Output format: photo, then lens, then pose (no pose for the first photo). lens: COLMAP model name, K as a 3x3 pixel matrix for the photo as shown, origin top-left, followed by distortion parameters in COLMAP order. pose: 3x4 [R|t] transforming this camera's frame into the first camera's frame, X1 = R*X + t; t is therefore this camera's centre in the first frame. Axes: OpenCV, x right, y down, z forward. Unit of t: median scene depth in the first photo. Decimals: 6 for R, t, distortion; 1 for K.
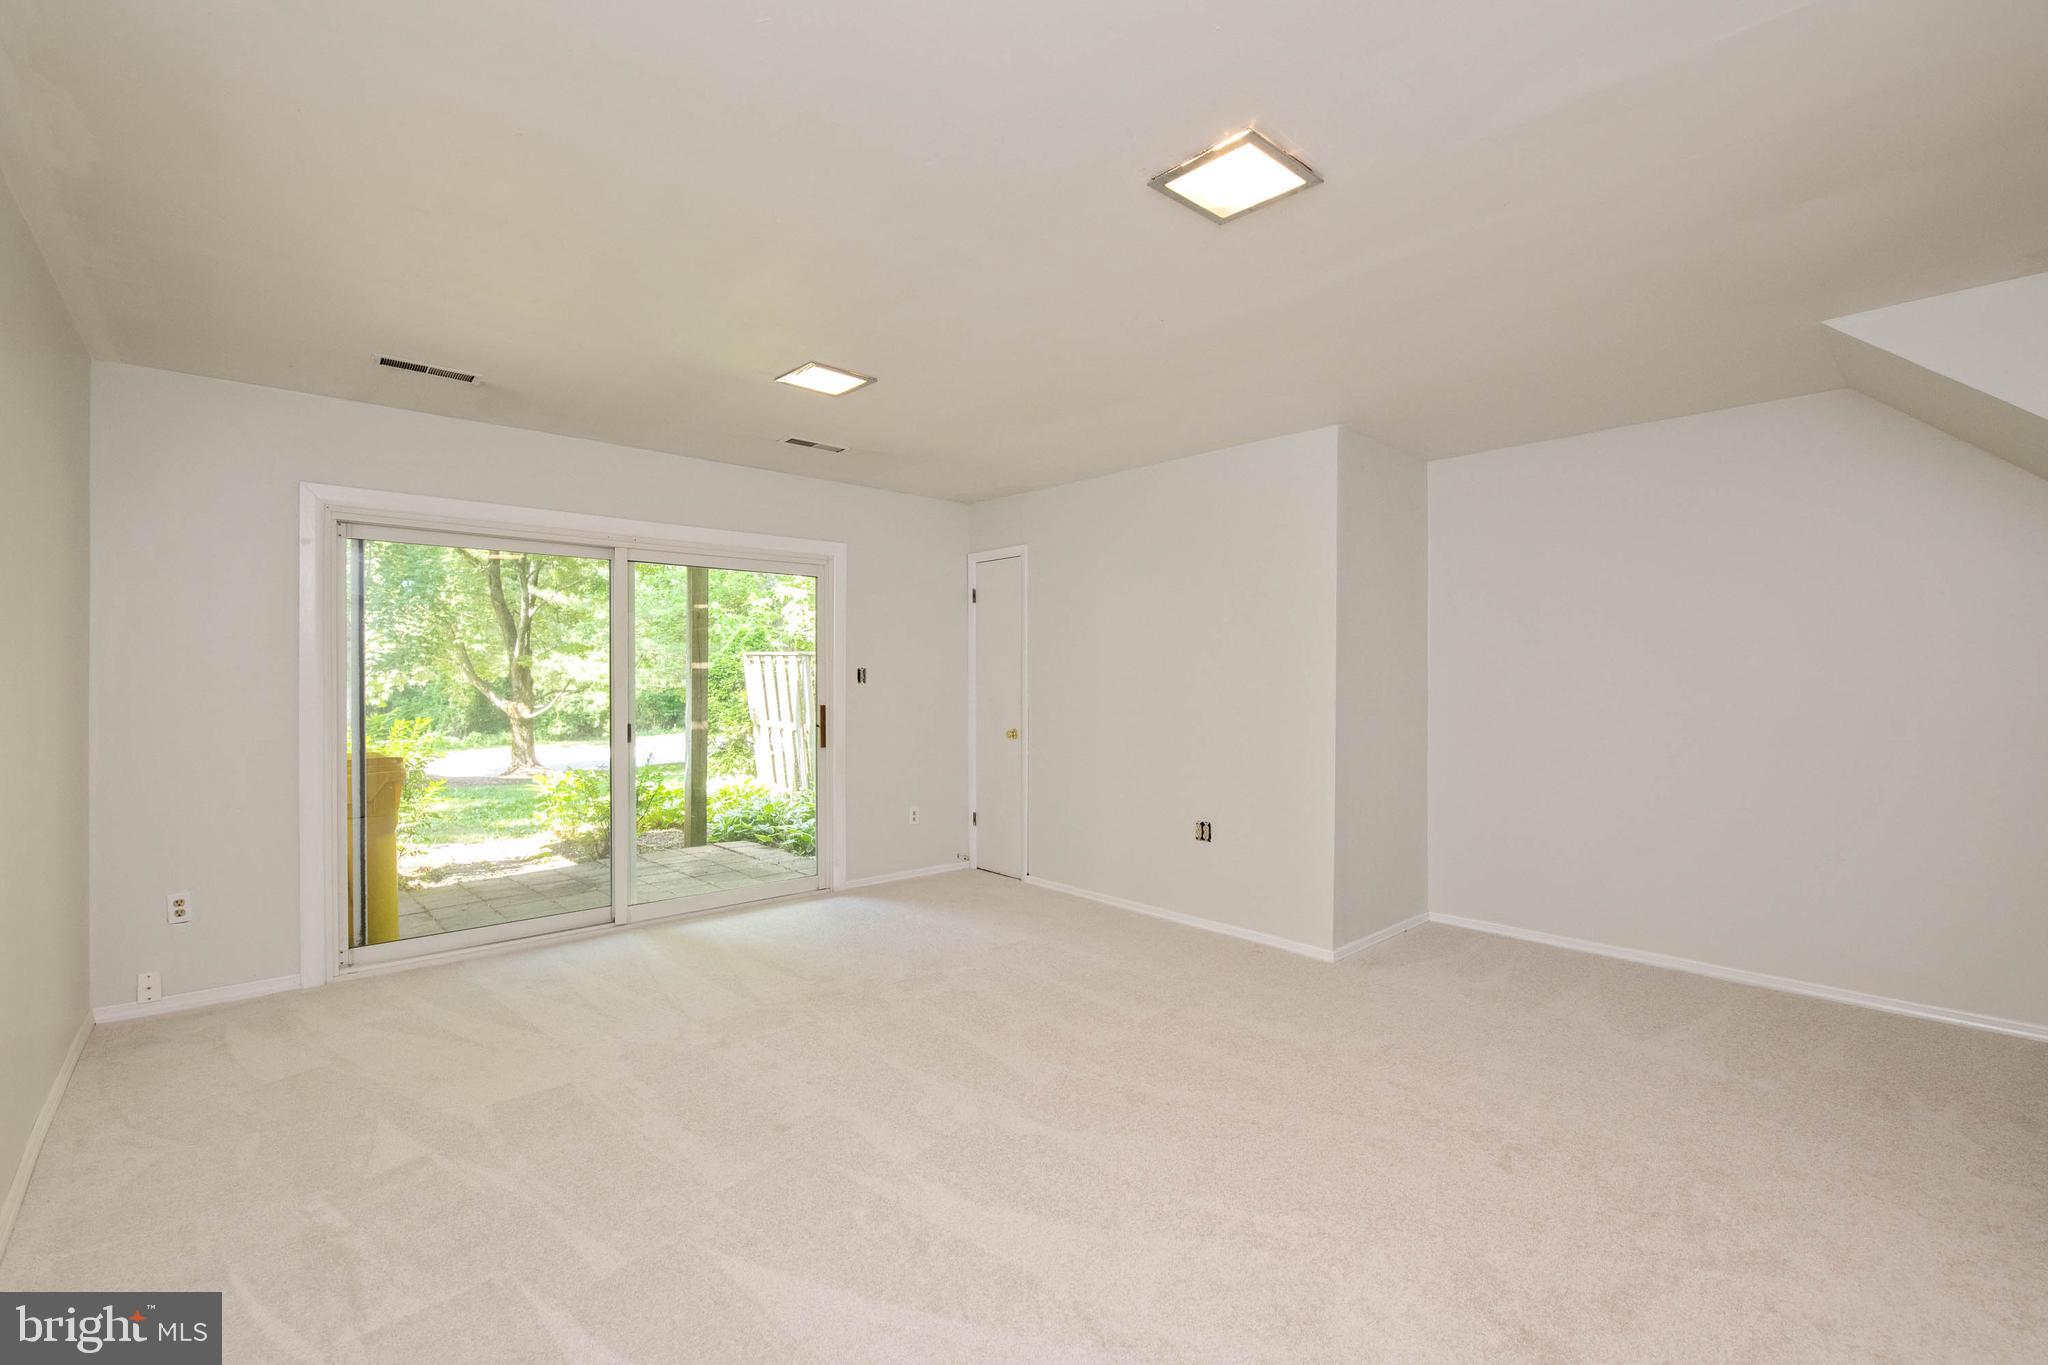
lens RADIAL K [[897.4, 0, 1040.6], [0, 897.4, 679.5], [0, 0, 1]] dist [0.006699, -0.005238]
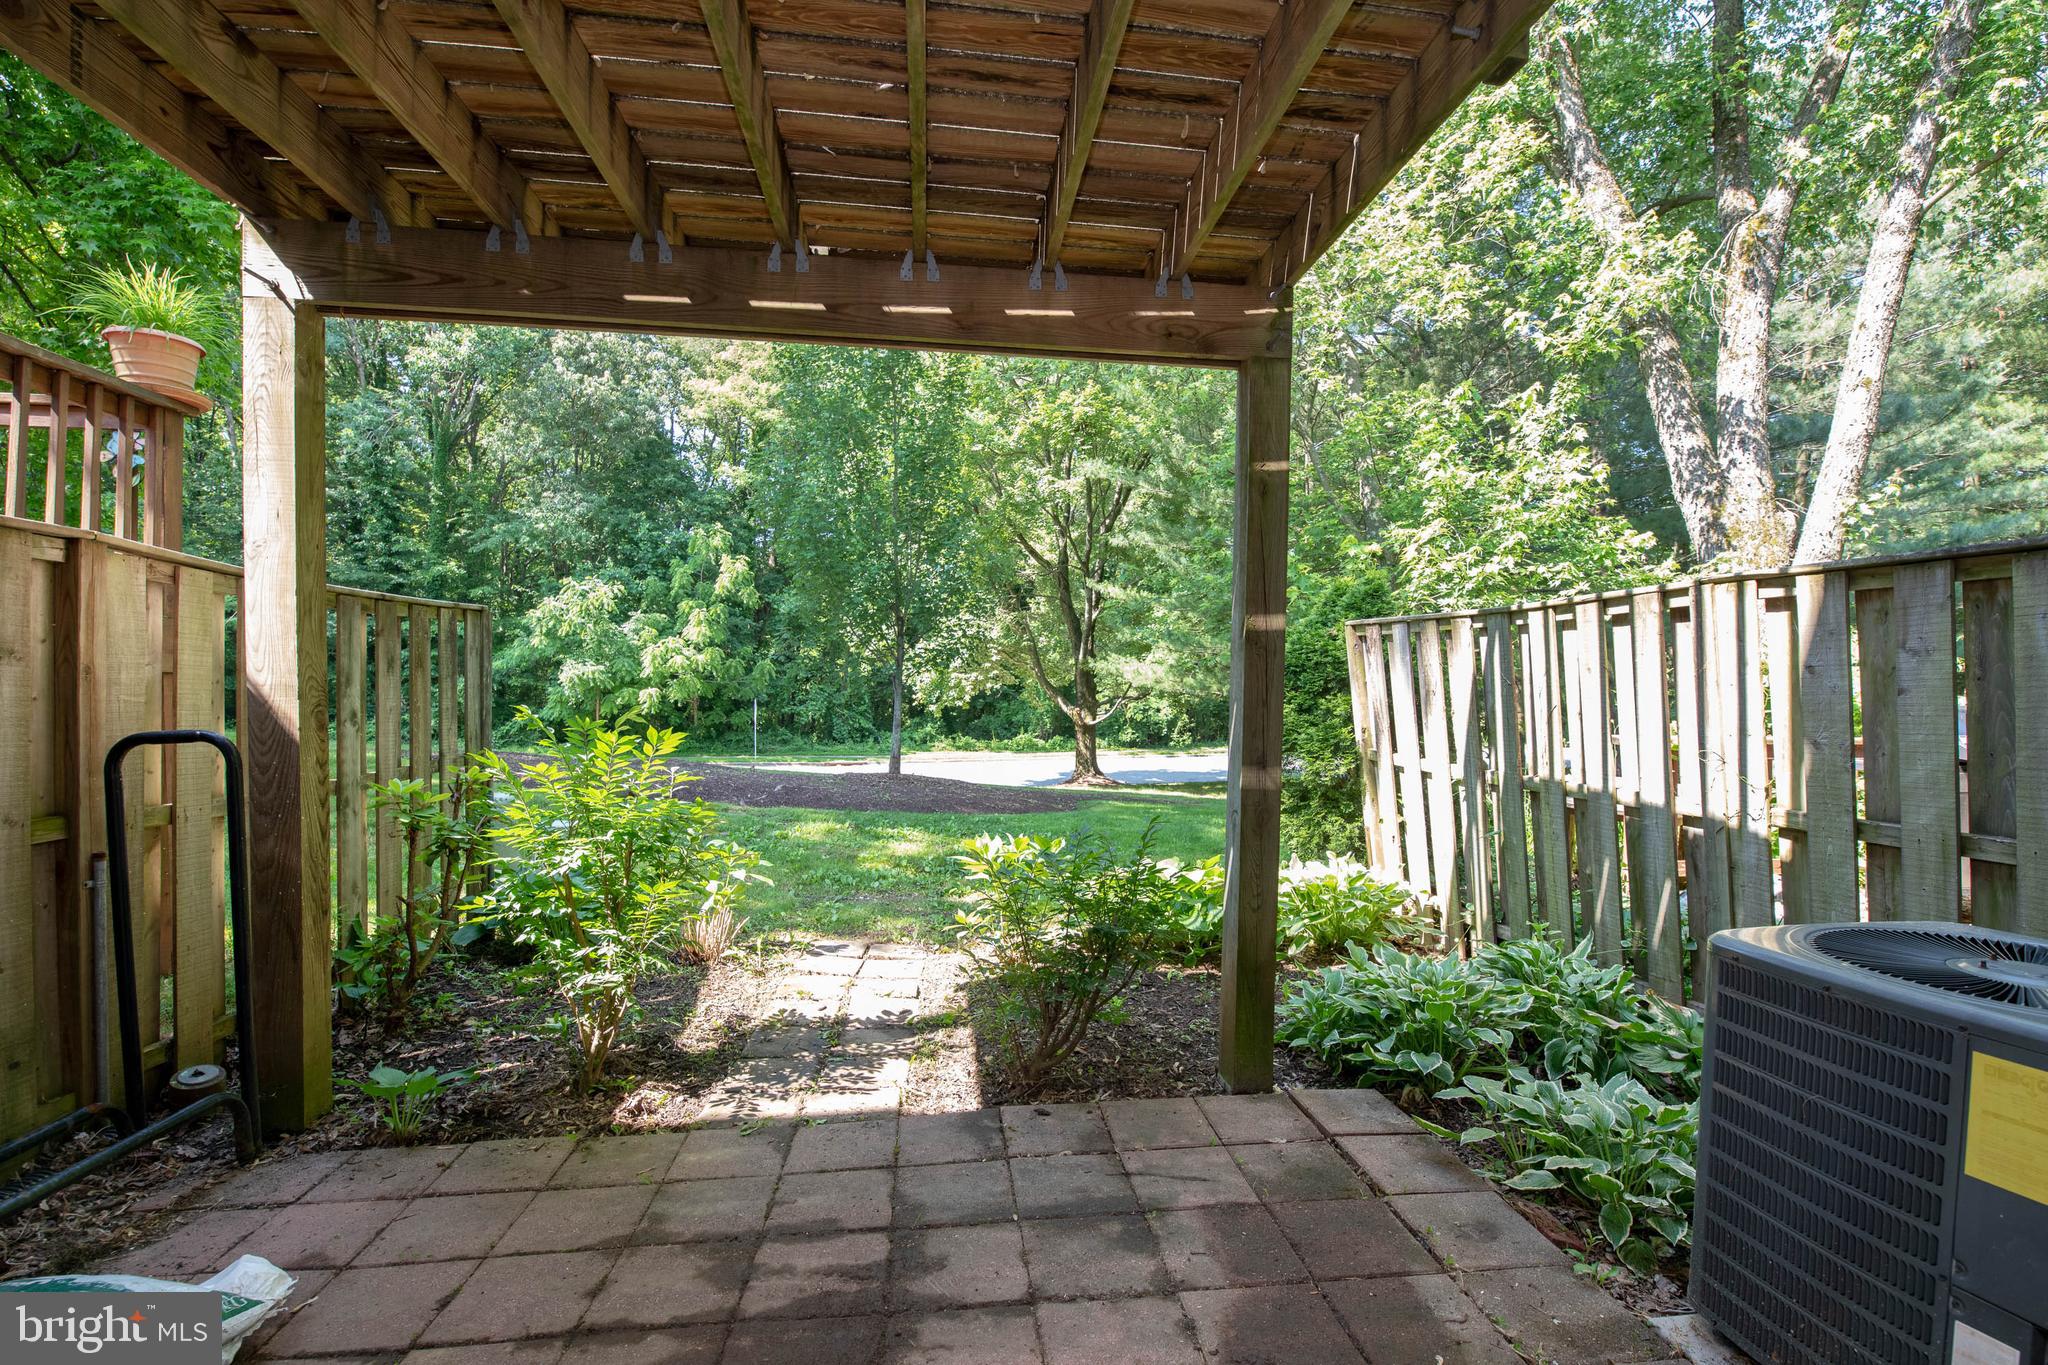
lens RADIAL K [[897.4, 0, 1033.3], [0, 897.4, 687.9], [0, 0, 1]] dist [0.006699, -0.005238]
pose [[0.816348, 0.011975, -0.577436, -0.140509], [-0.014424, 0.999896, 0.000344, 0.008755], [0.577380, 0.008048, 0.816436, 0.372779]]
